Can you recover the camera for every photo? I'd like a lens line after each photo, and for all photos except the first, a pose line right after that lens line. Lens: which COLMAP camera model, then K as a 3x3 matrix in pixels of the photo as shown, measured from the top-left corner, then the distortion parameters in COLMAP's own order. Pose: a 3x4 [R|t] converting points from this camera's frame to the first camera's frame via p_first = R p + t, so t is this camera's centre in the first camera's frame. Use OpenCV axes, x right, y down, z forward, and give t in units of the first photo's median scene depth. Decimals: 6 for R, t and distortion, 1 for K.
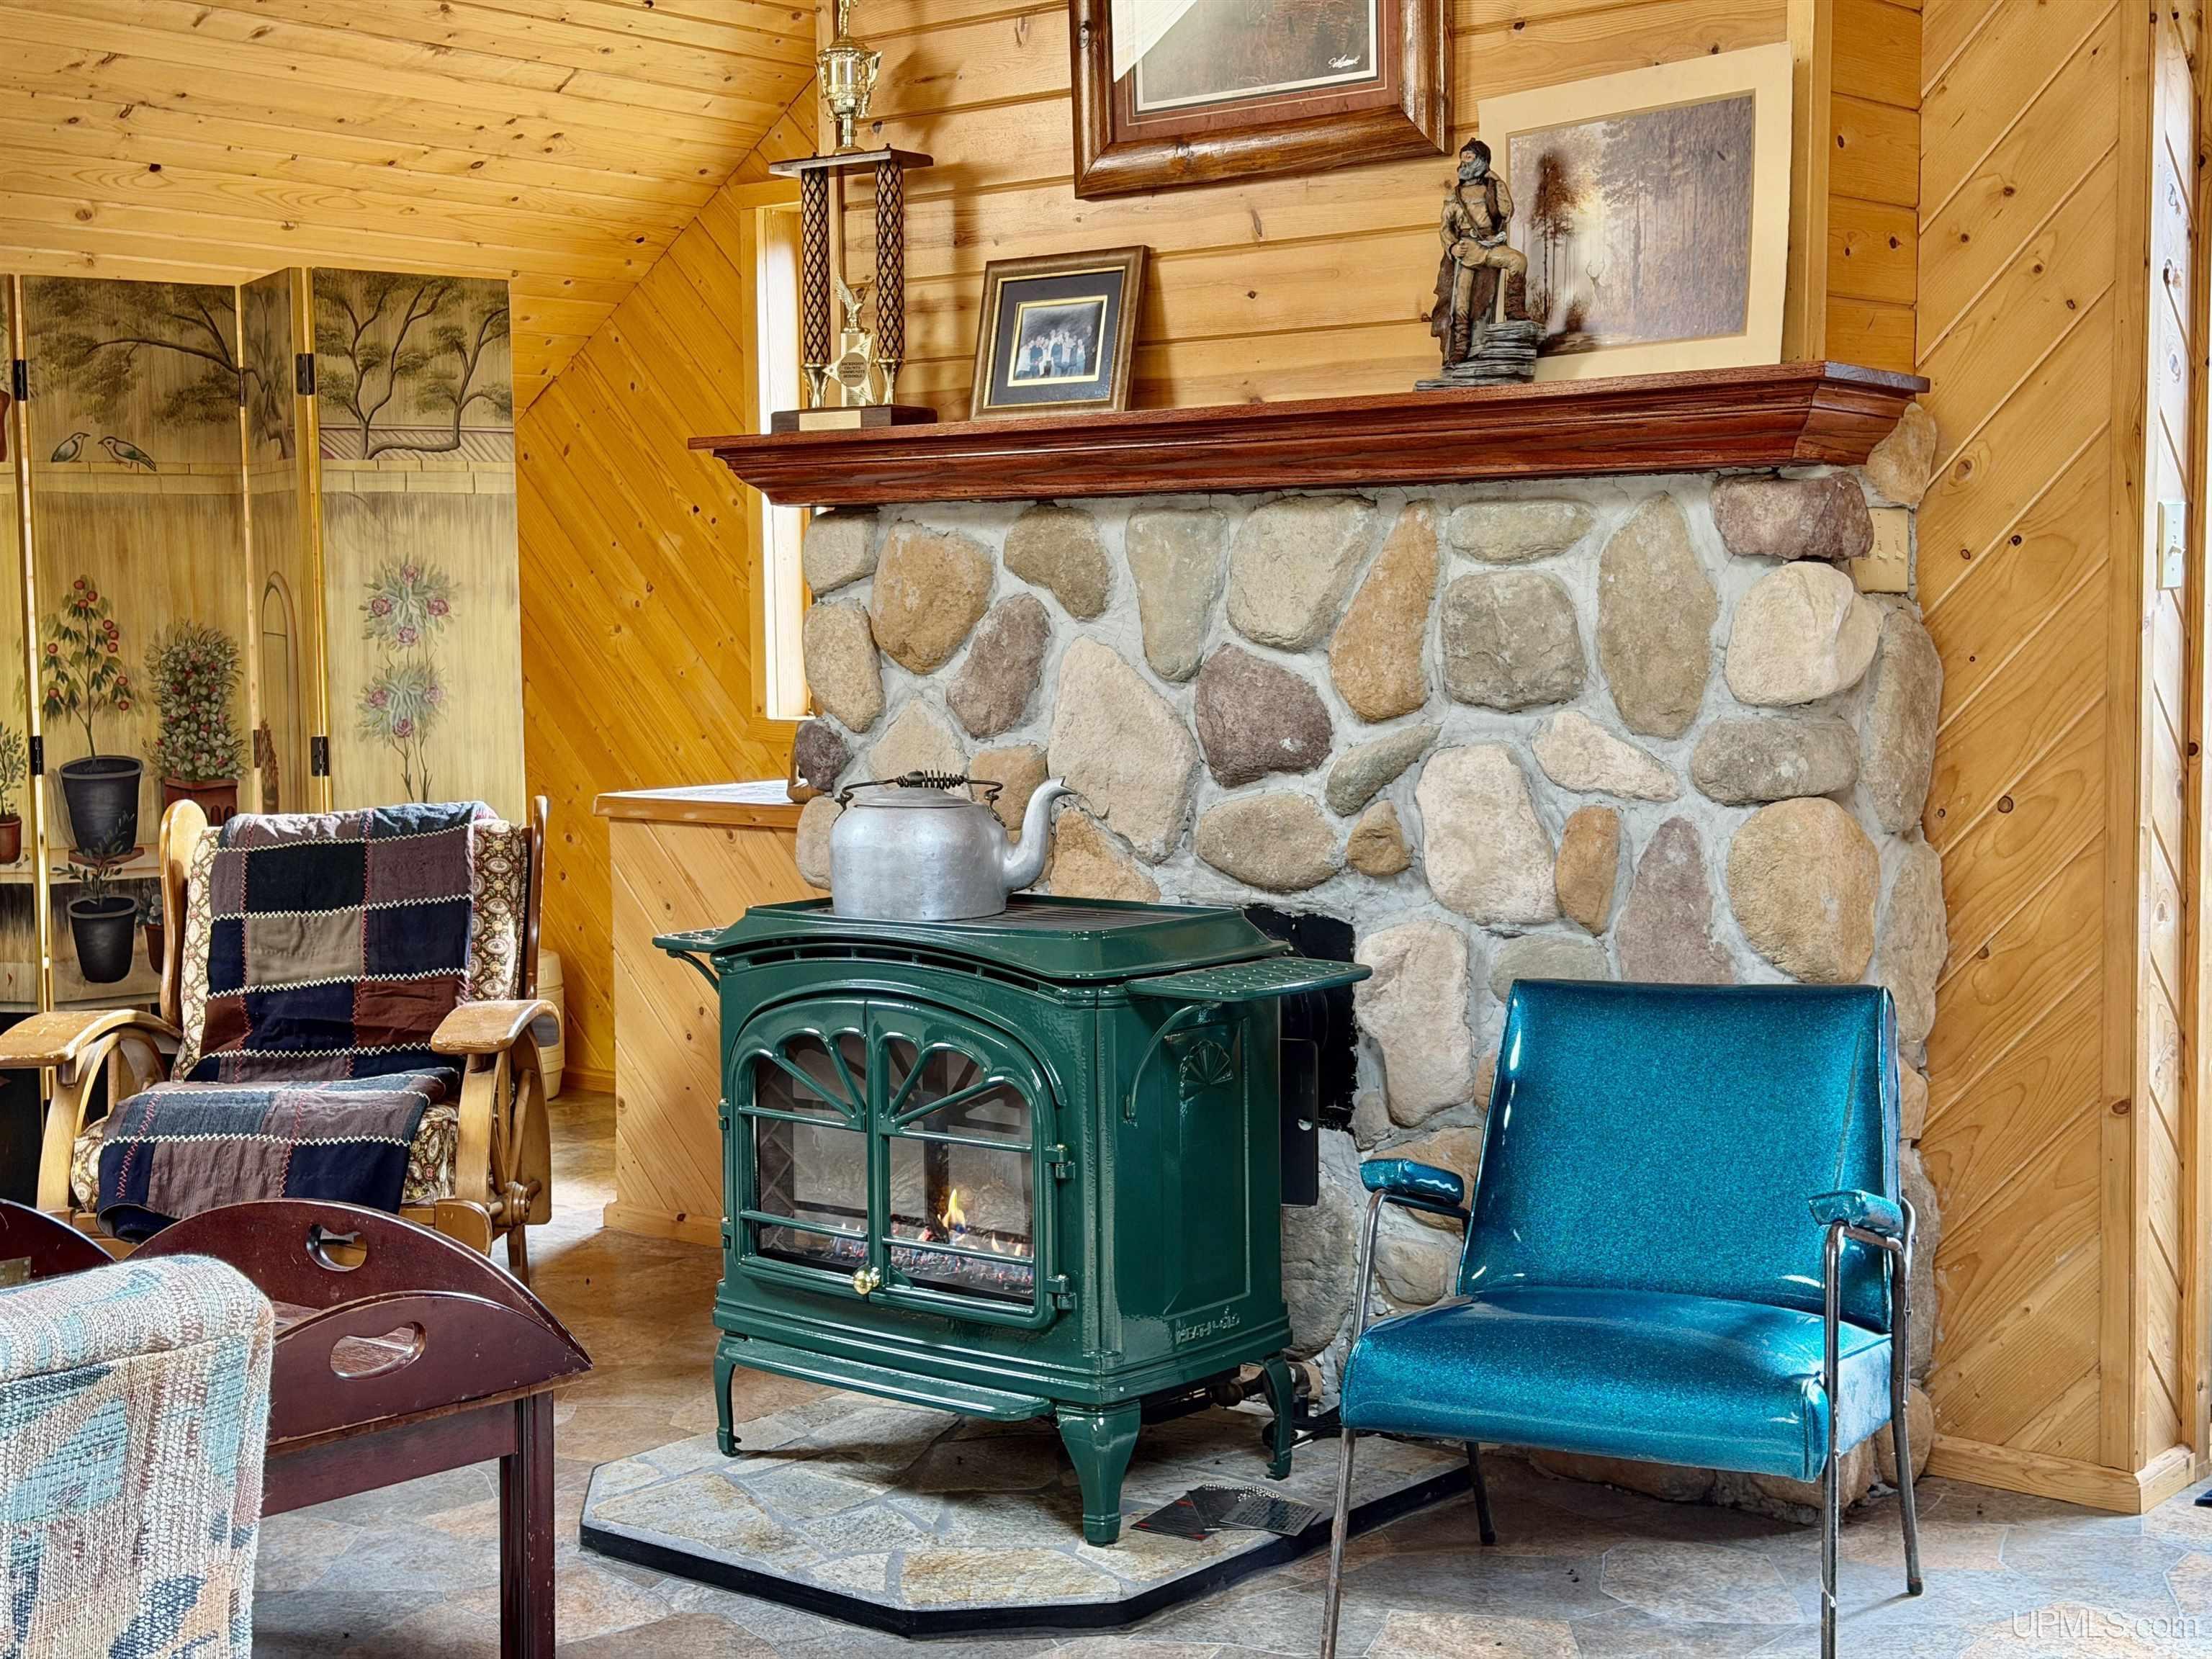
lens RADIAL K [[3073.6, 0, 1106.0], [0, 3073.6, 829.5], [0, 0, 1]] dist [0.151068, -0.005808]
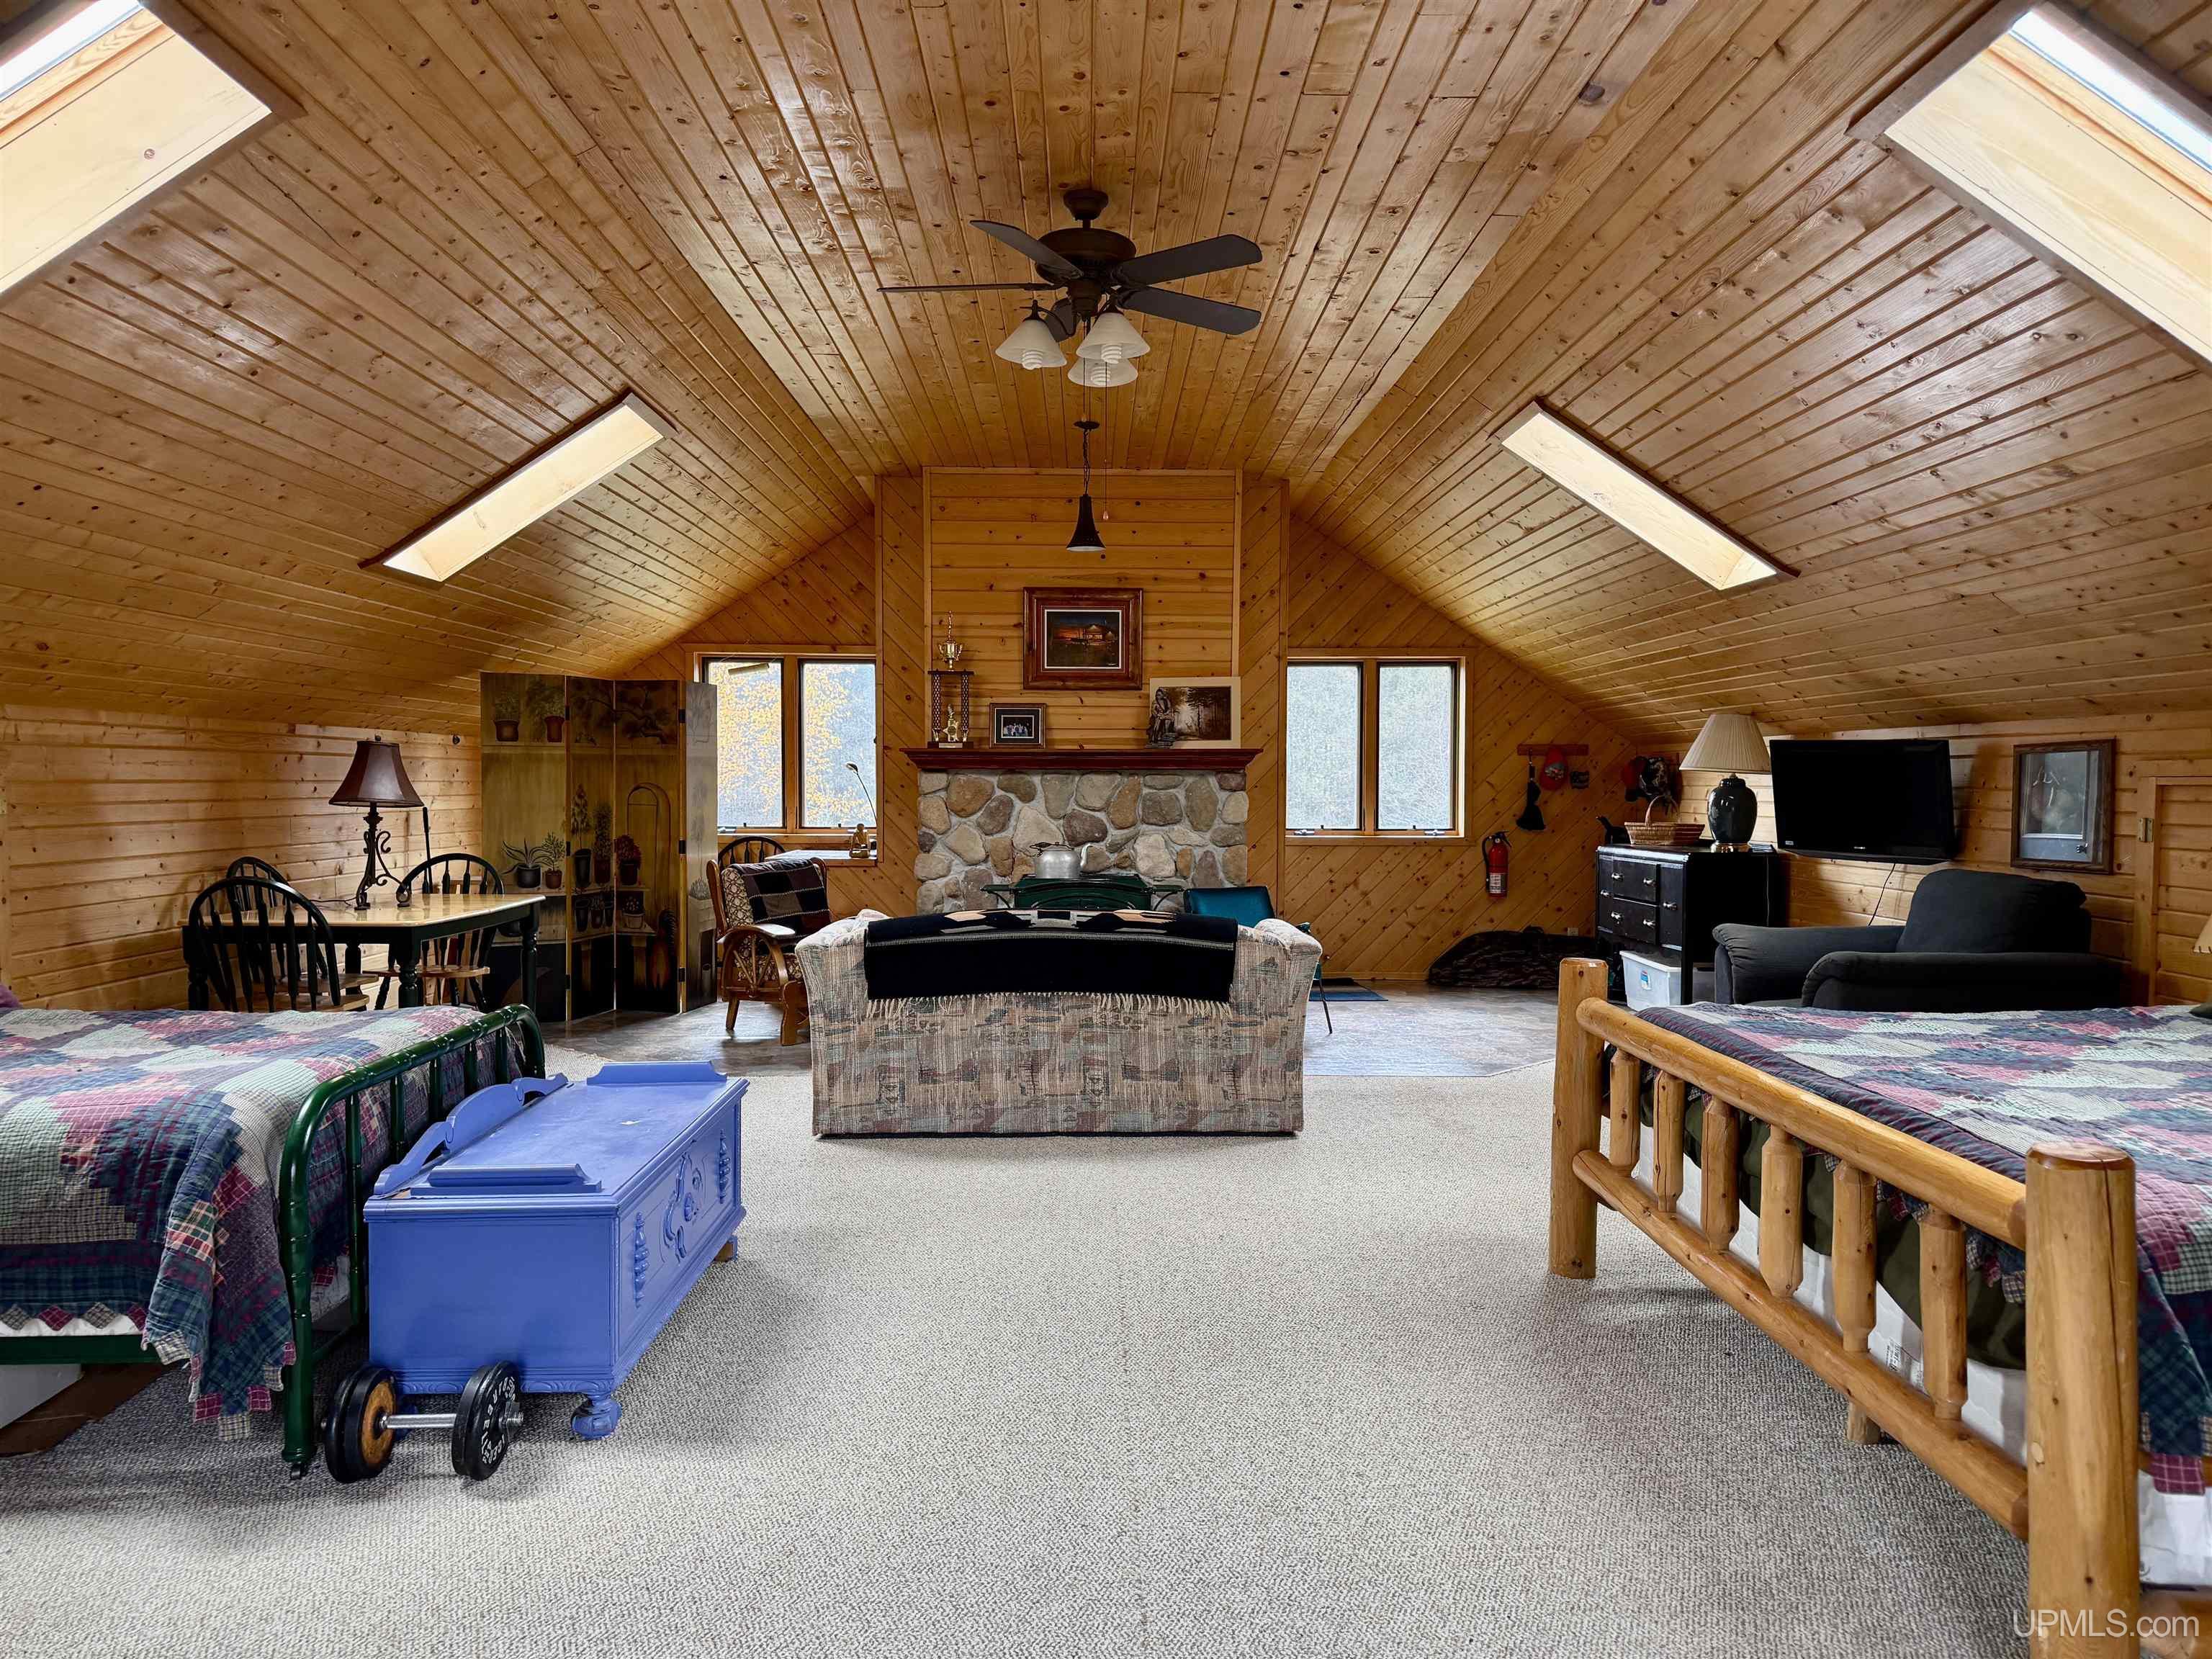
lens RADIAL K [[1530.7, 0, 1101.5], [0, 1530.7, 829.4], [0, 0, 1]] dist [0.127759, -0.240985]
pose [[0.751165, -0.008556, 0.660060, -1.205120], [0.036188, 0.998946, -0.028234, 0.019868], [-0.659122, 0.045095, 0.750682, -0.451367]]
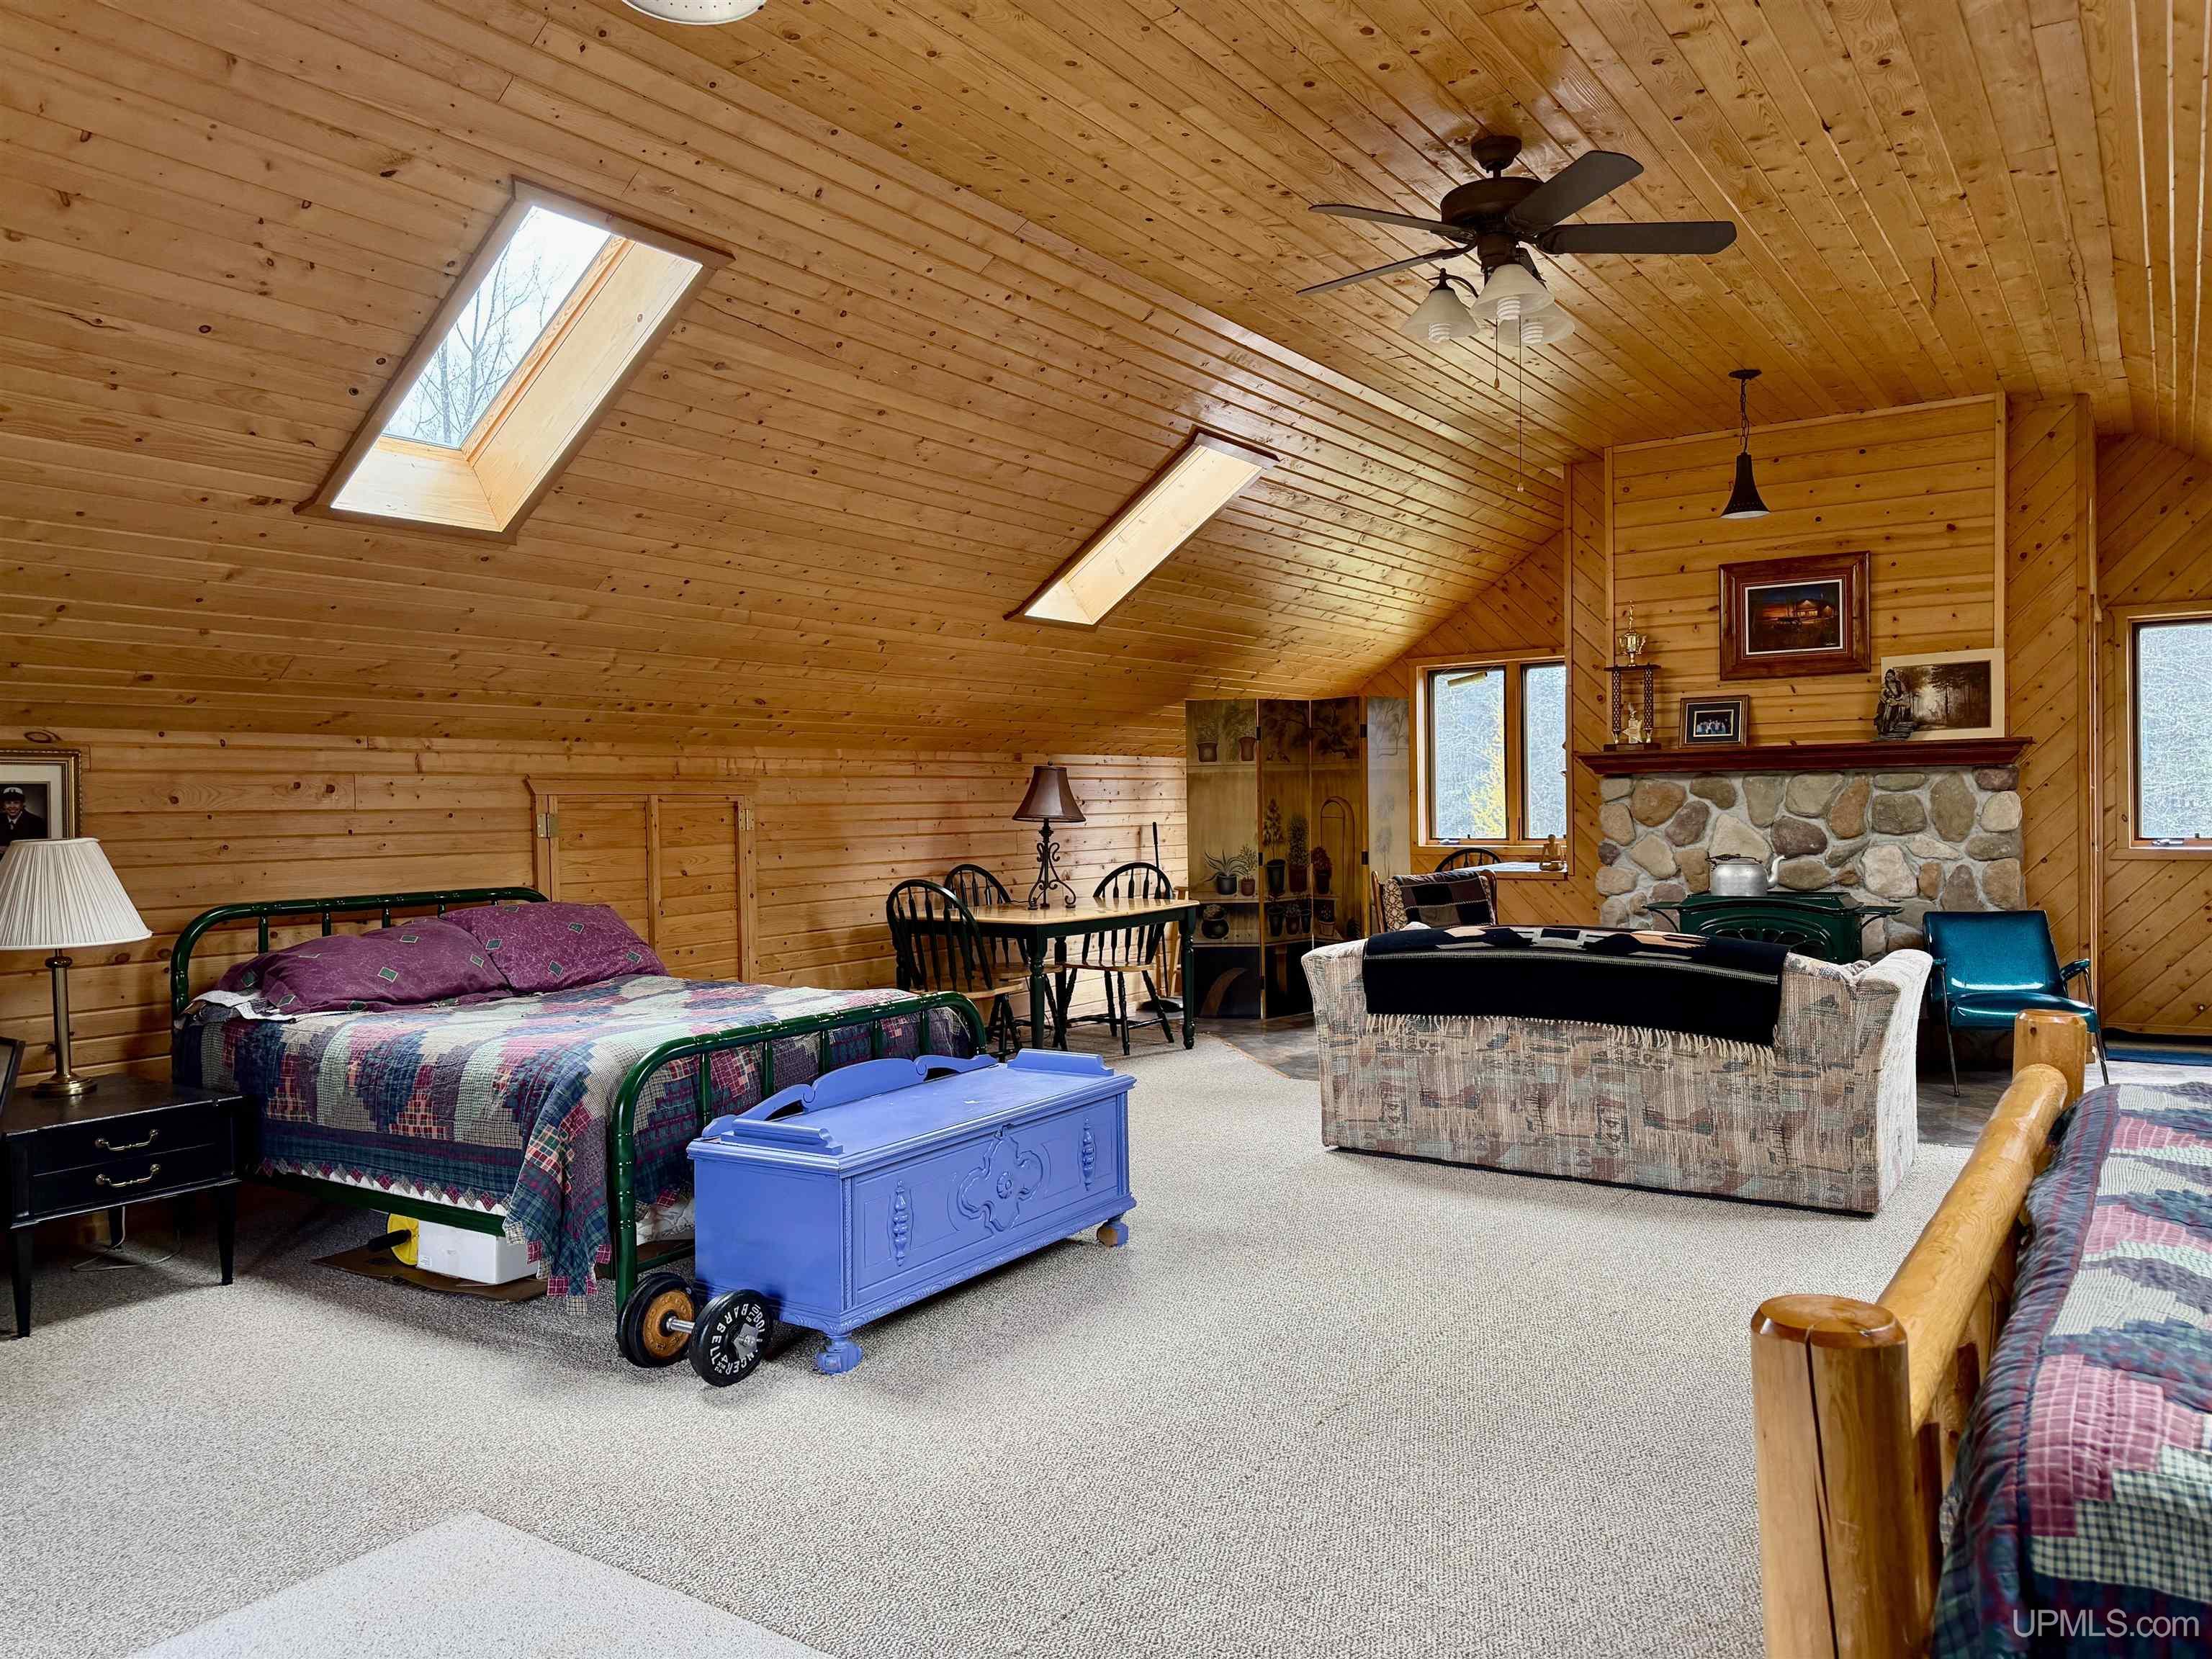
lens RADIAL K [[1530.7, 0, 1101.5], [0, 1530.7, 829.4], [0, 0, 1]] dist [0.127759, -0.240985]
pose [[0.995349, -0.010157, 0.095800, -0.854826], [0.015359, 0.998438, -0.053726, 0.032135], [-0.095104, 0.054948, 0.993950, -0.582330]]
